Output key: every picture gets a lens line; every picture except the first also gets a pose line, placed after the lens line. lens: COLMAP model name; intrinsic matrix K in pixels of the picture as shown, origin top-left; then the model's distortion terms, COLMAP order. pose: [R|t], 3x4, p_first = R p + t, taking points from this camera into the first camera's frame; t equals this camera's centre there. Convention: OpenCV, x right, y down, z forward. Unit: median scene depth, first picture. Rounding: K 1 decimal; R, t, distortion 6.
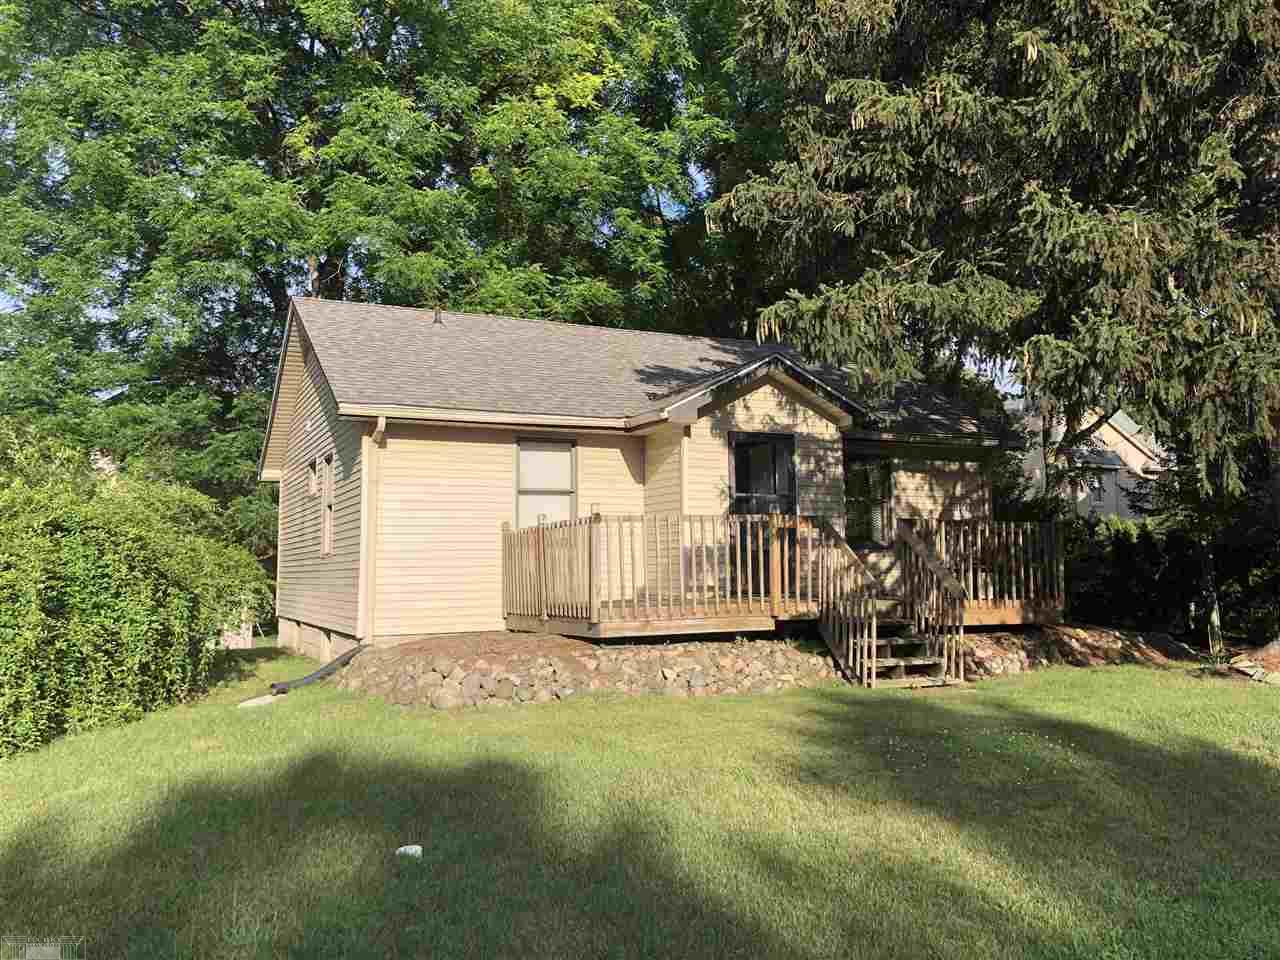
lens RADIAL K [[1047.4, 0, 640.0], [0, 1047.4, 480.0], [0, 0, 1]] dist [0.085402, 0.000465]
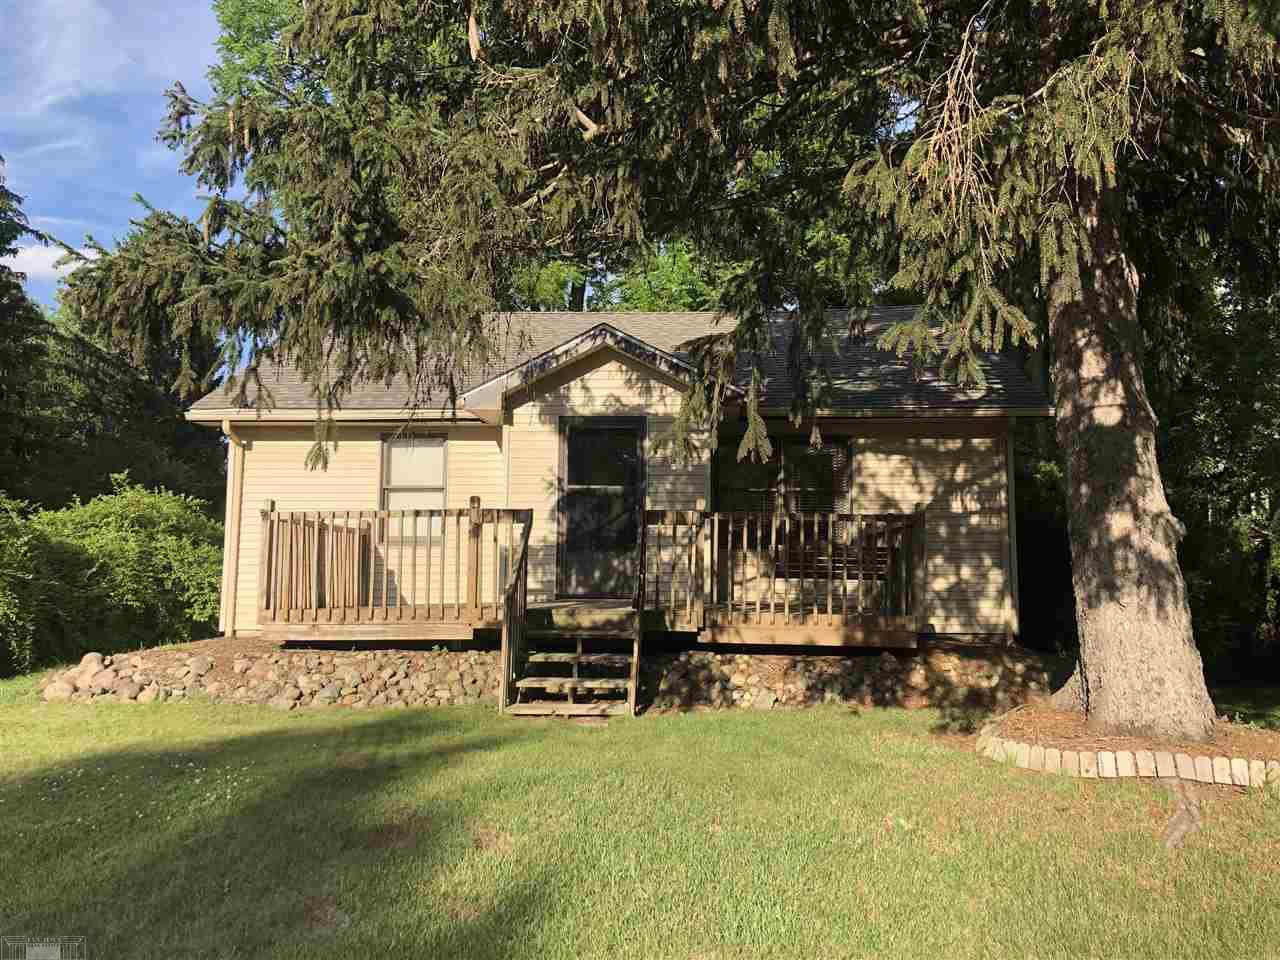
lens RADIAL K [[1047.4, 0, 640.0], [0, 1047.4, 480.0], [0, 0, 1]] dist [0.085402, 0.000465]
pose [[0.888316, -0.026374, -0.458474, 0.536814], [0.026521, 0.999630, -0.006120, 0.014538], [0.458466, -0.006723, 0.888687, 0.229488]]
